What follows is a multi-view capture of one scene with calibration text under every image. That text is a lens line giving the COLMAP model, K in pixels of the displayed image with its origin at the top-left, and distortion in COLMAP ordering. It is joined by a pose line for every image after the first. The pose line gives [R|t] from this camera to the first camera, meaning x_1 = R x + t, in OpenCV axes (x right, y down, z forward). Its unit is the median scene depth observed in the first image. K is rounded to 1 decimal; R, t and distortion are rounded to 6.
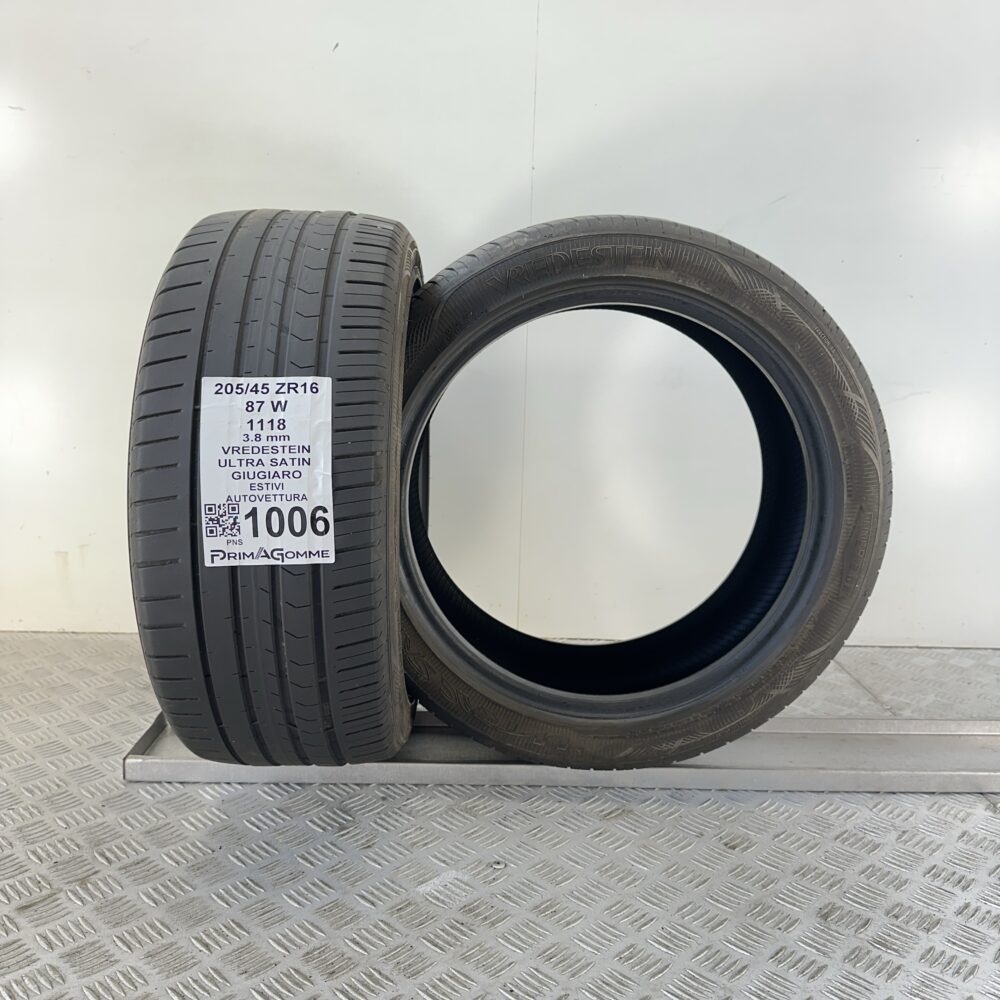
lens RADIAL K [[906.7, 0, 487.7], [0, 906.7, 502.5], [0, 0, 1]] dist [0.125584, -0.001070]
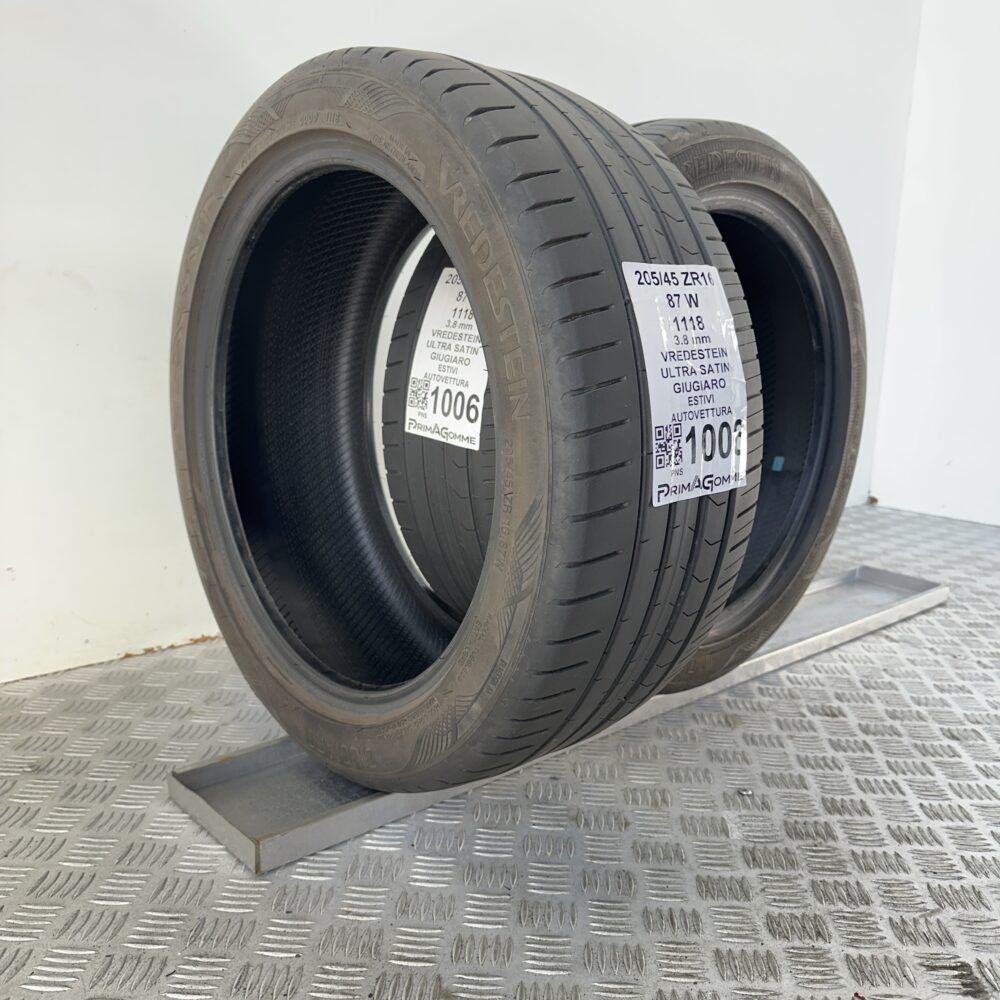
lens RADIAL K [[906.7, 0, 487.7], [0, 906.7, 502.5], [0, 0, 1]] dist [0.125584, -0.001070]
pose [[0.760235, -0.122476, 0.637998, -0.912248], [0.104618, 0.992331, 0.065835, -0.000197], [-0.641169, 0.016696, 0.767218, 0.496849]]
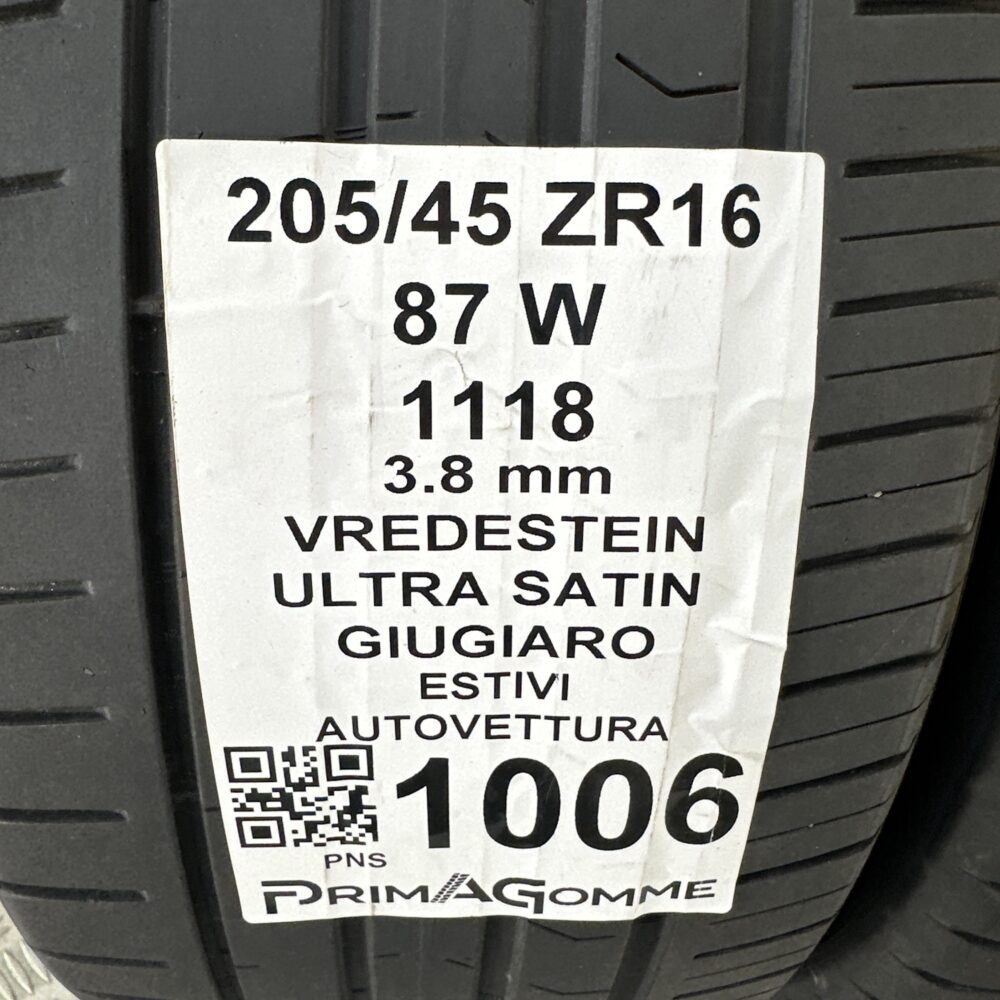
lens RADIAL K [[921.9, 0, 500.0], [0, 921.9, 500.0], [0, 0, 1]] dist [-0.002500, -0.006064]
pose [[0.999110, 0.027191, 0.032245, -0.247932], [-0.037684, 0.918833, 0.392843, -0.146371], [-0.018946, -0.393709, 0.919040, 0.808335]]
